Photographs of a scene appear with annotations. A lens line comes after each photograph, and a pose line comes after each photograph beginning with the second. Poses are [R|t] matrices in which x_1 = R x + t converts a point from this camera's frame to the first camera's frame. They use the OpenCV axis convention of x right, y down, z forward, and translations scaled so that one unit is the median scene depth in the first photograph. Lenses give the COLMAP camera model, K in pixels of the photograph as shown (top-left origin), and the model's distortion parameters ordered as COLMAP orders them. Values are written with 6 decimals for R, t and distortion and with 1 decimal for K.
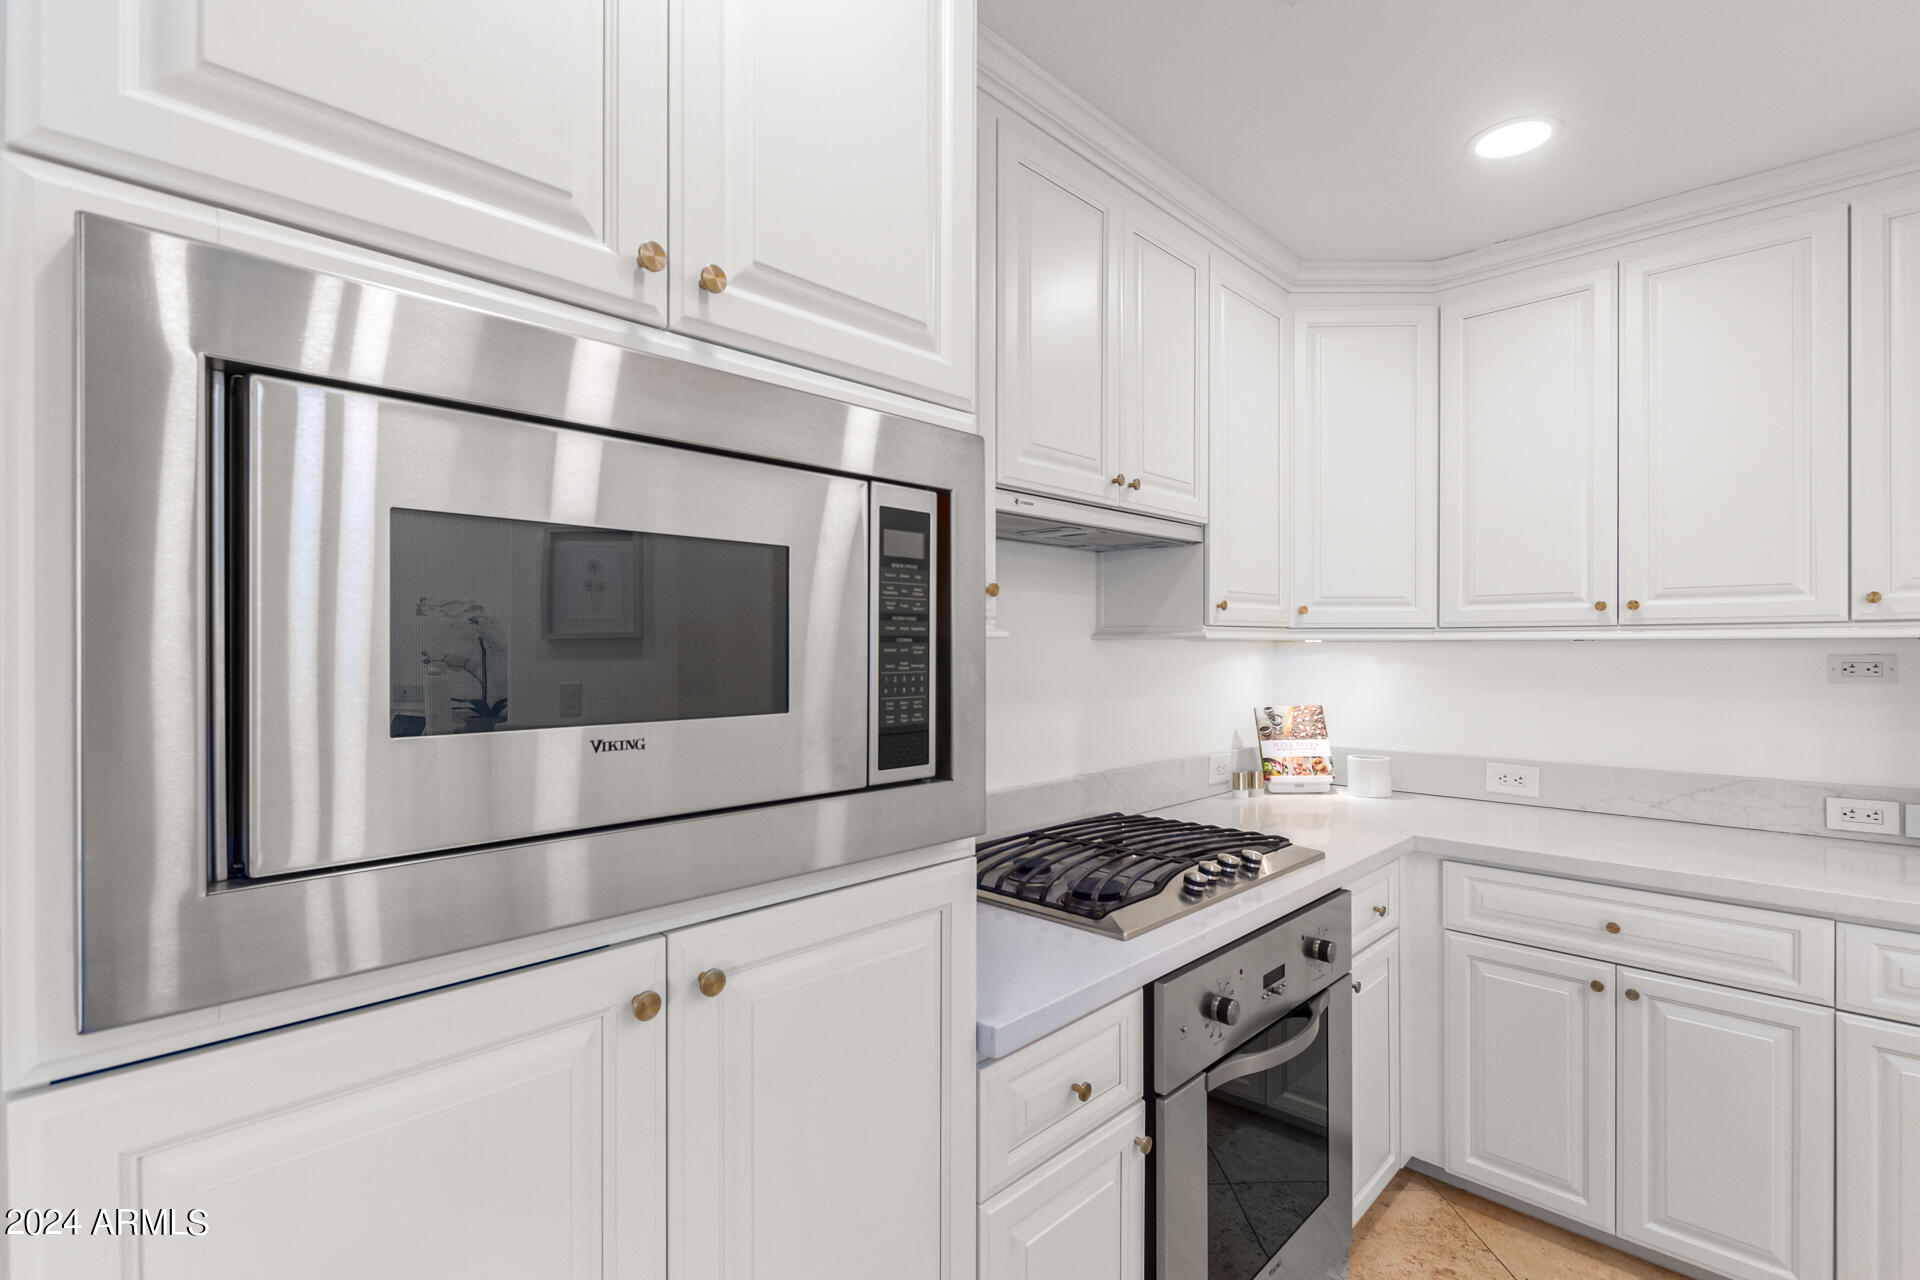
lens RADIAL K [[884.9, 0, 949.5], [0, 884.9, 643.6], [0, 0, 1]] dist [0.006942, -0.004541]
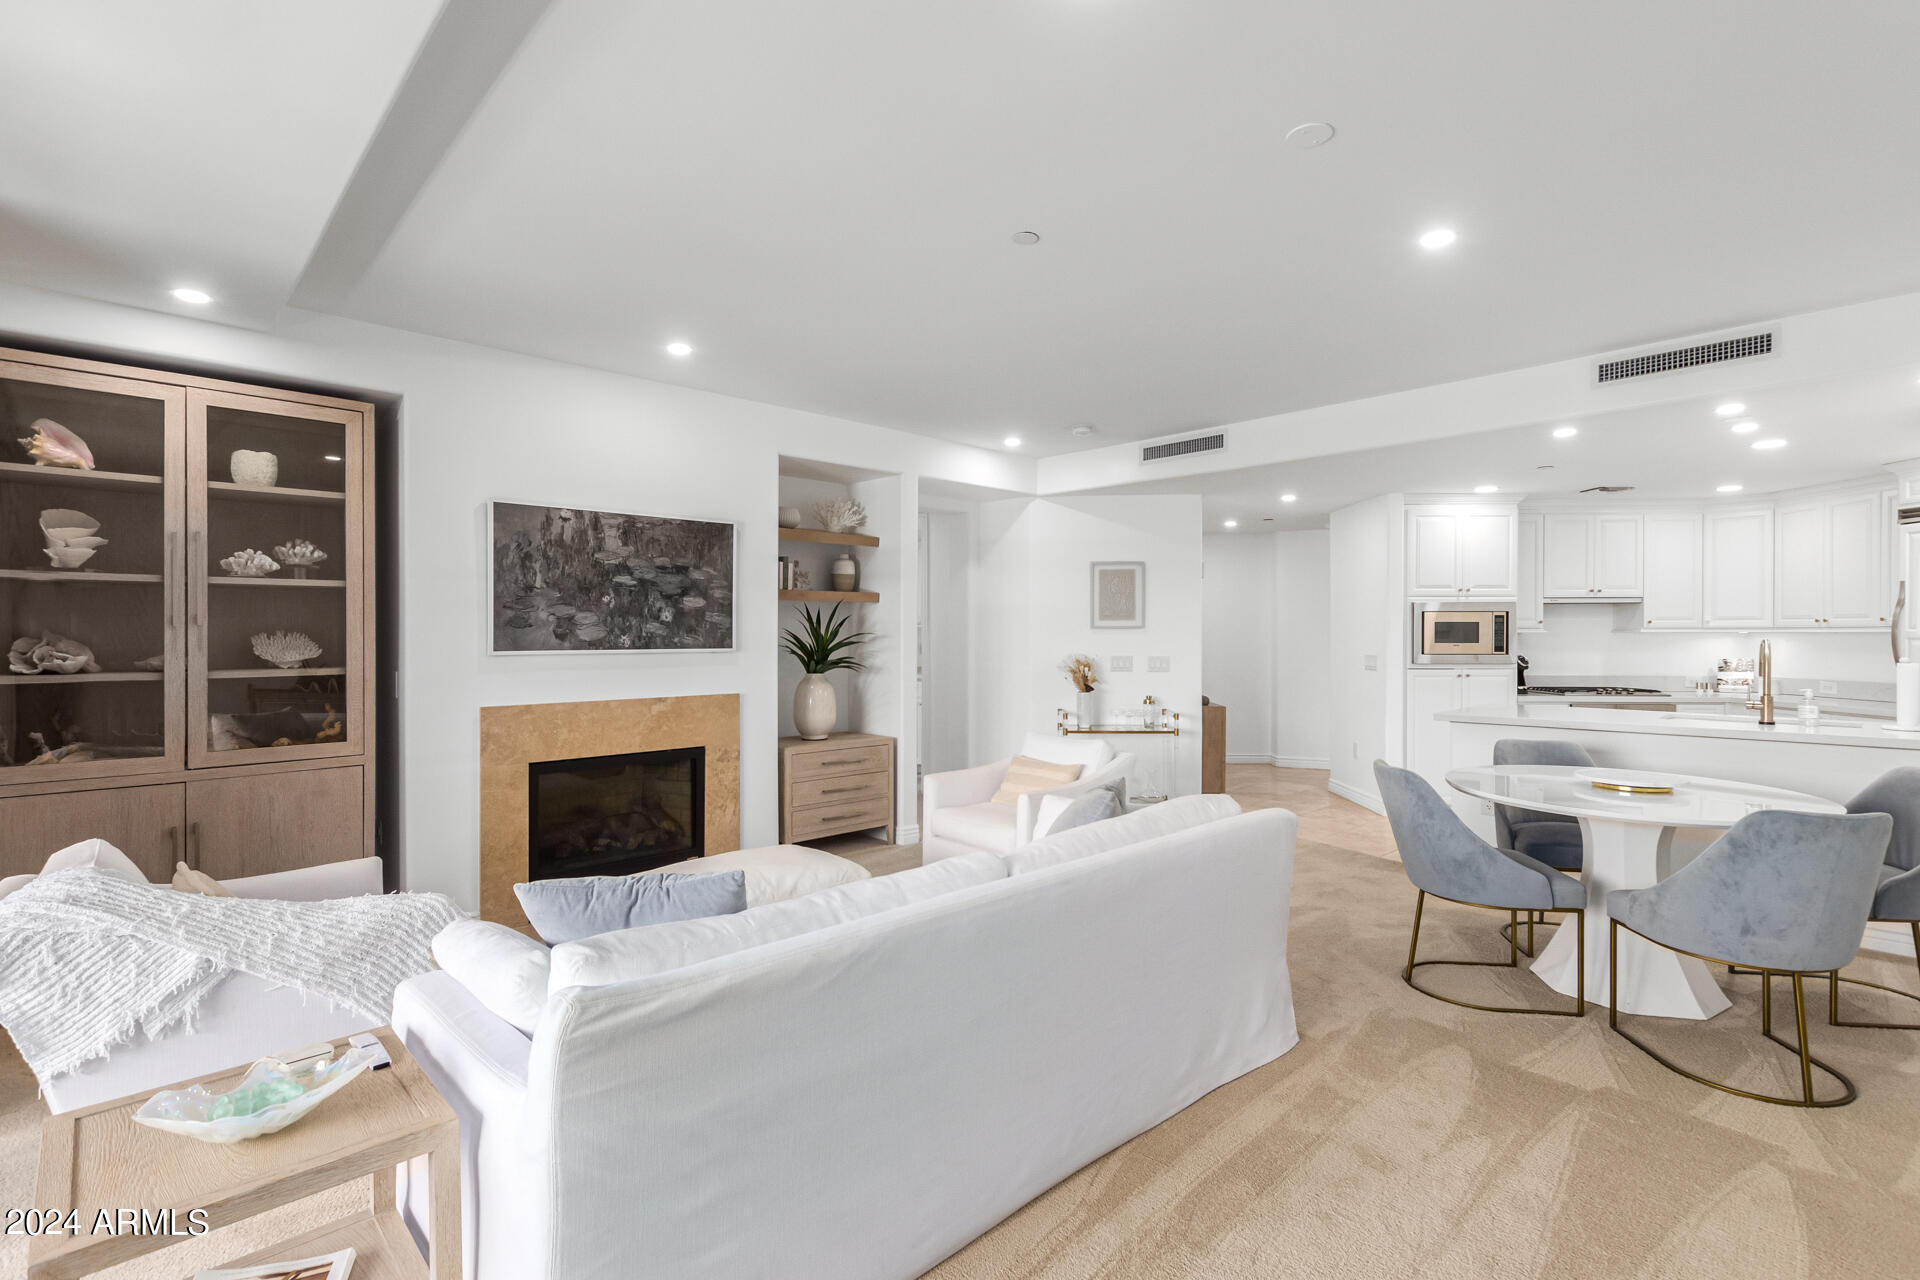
lens RADIAL K [[884.9, 0, 969.2], [0, 884.9, 640.7], [0, 0, 1]] dist [0.006942, -0.004541]
pose [[0.685277, 0.005198, -0.728264, 1.179902], [0.001064, 0.999966, 0.008138, -0.004955], [0.728282, -0.006352, 0.685248, -3.707767]]
